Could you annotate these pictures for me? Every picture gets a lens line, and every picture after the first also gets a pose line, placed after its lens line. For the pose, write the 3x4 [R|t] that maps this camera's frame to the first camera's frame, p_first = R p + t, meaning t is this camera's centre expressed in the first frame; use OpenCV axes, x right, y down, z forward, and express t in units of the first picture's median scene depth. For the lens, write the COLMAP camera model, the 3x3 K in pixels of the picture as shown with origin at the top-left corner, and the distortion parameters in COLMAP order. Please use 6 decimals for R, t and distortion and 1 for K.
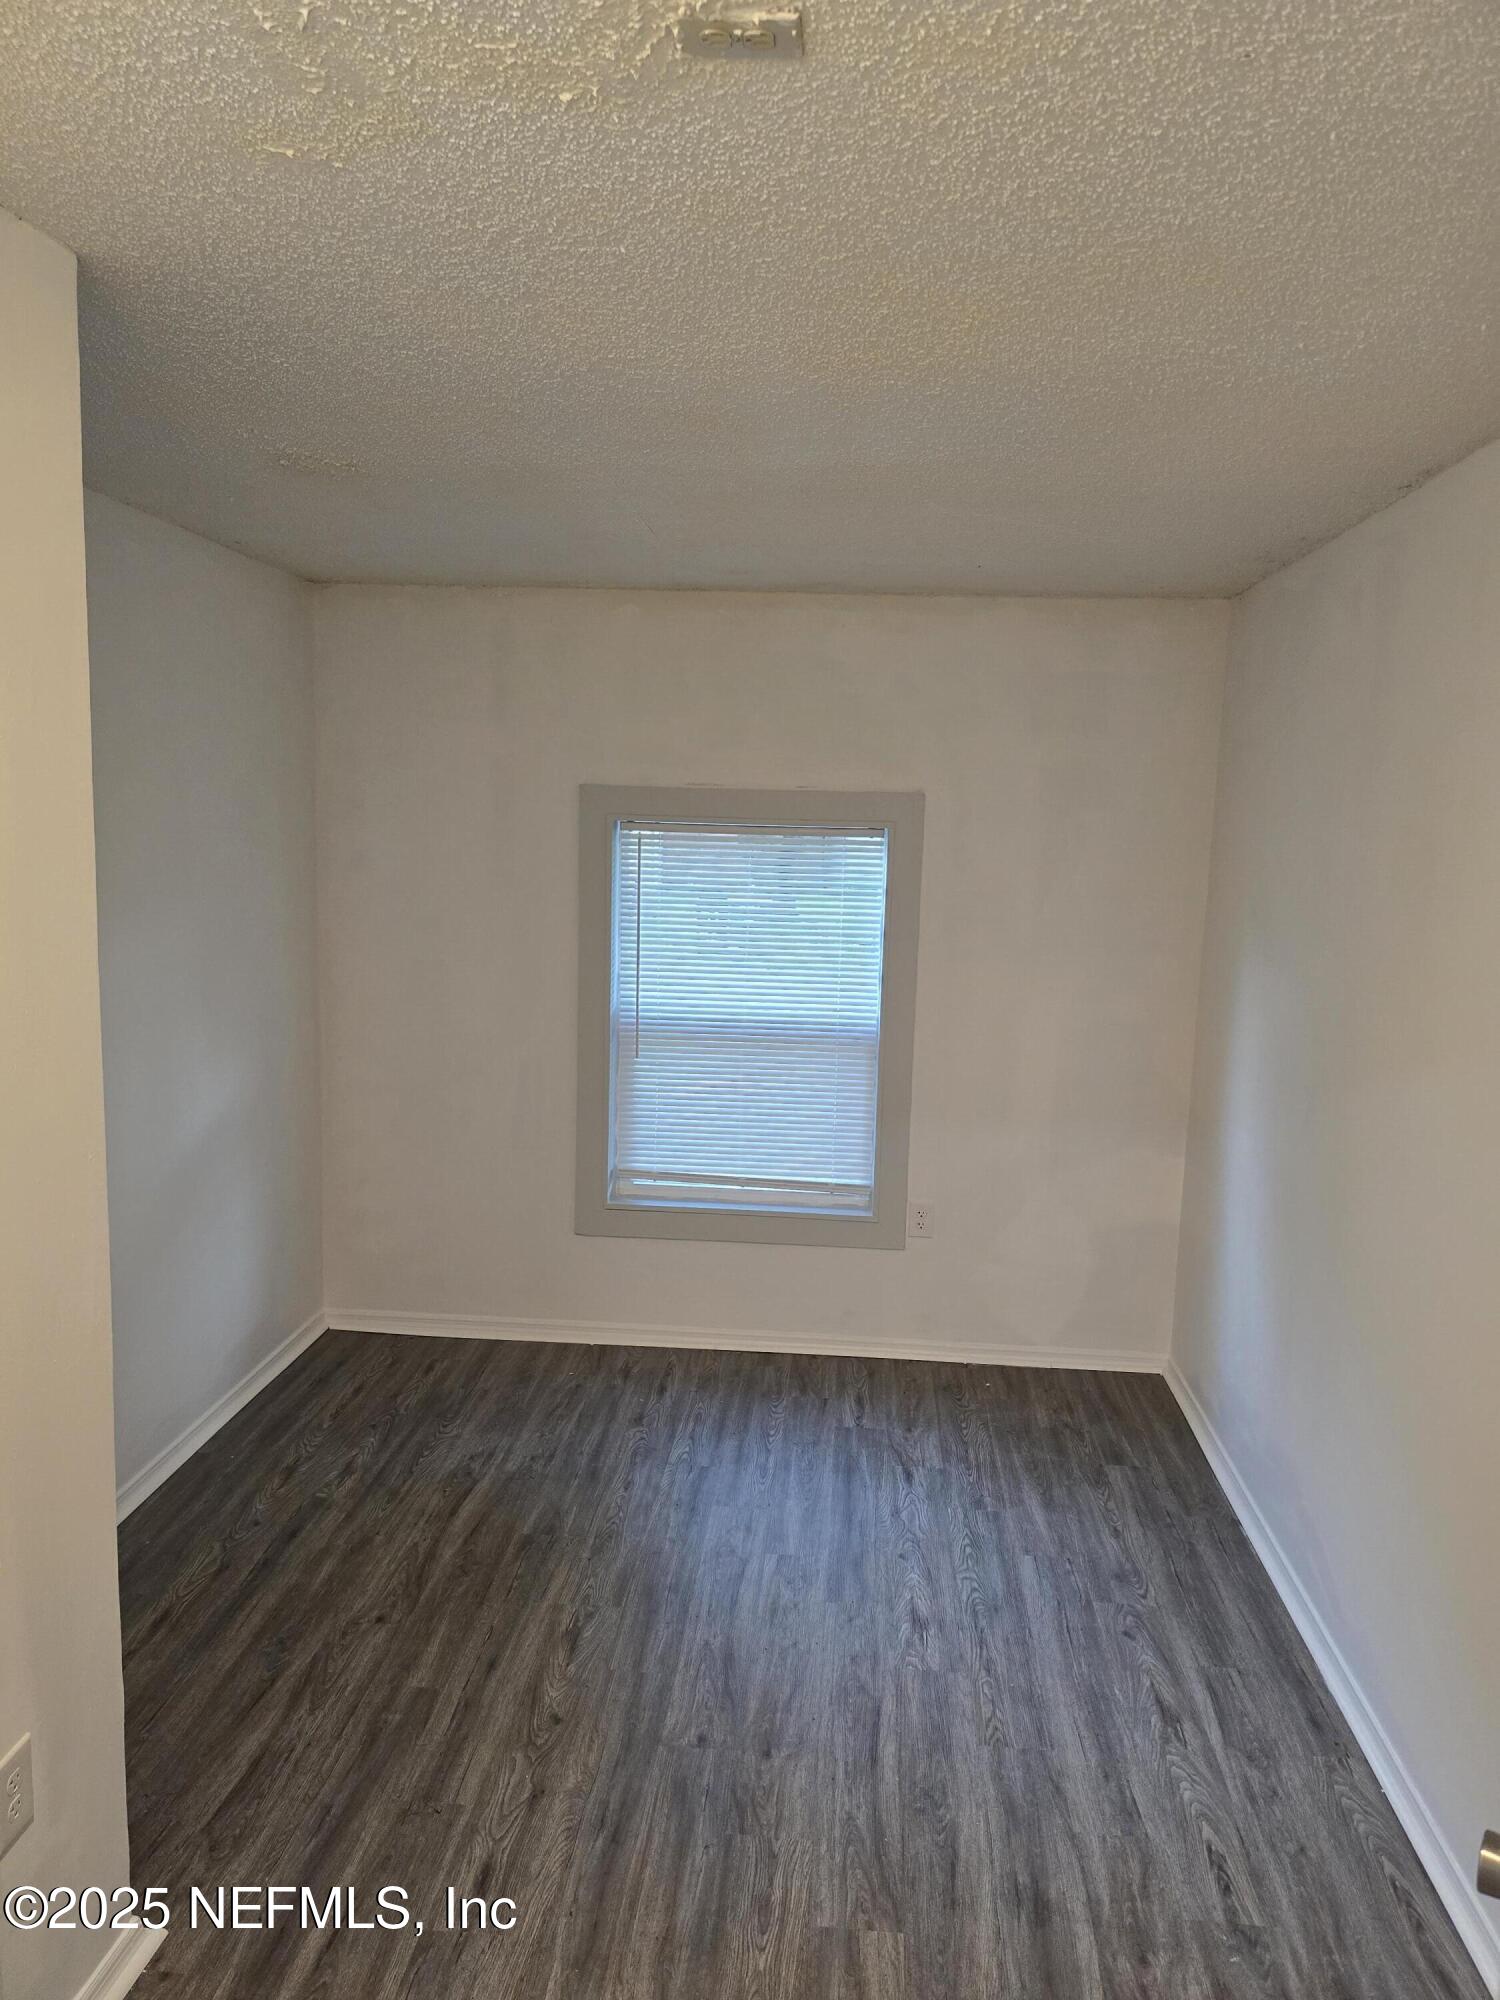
lens RADIAL K [[1330.0, 0, 750.6], [0, 1330.0, 998.7], [0, 0, 1]] dist [0.003753, -0.007937]
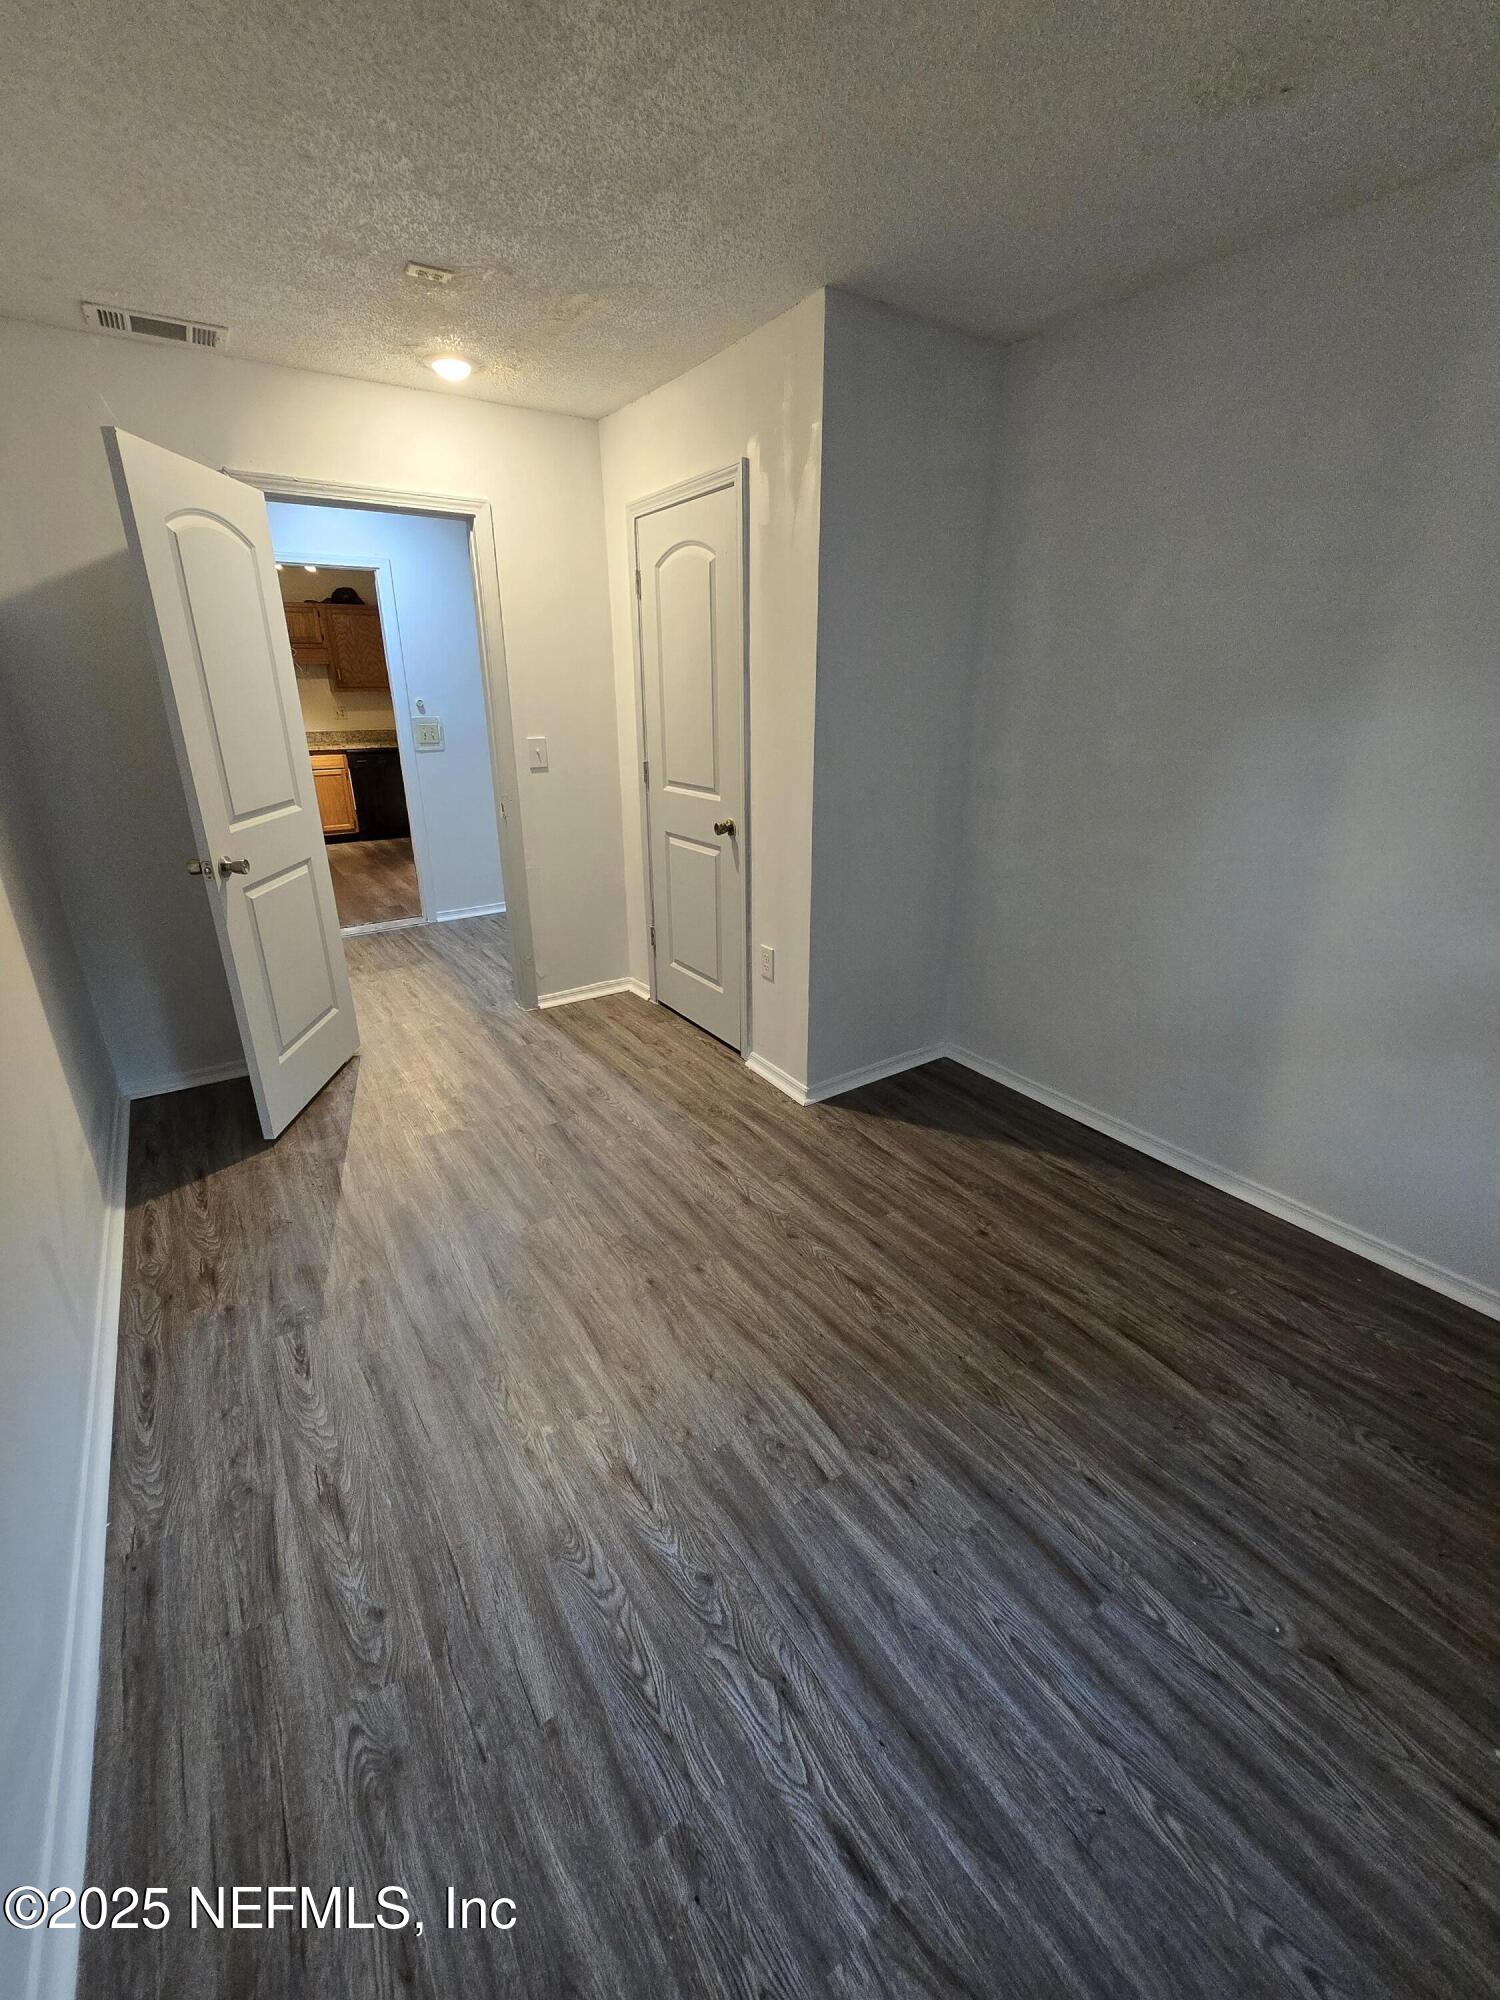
lens RADIAL K [[817.5, 0, 751.7], [0, 817.5, 997.3], [0, 0, 1]] dist [-0.002424, -0.000047]
pose [[-0.772348, 0.207668, -0.600294, 0.330678], [-0.101015, 0.892865, 0.438848, -0.064374], [0.627116, 0.399582, -0.668625, 1.327309]]
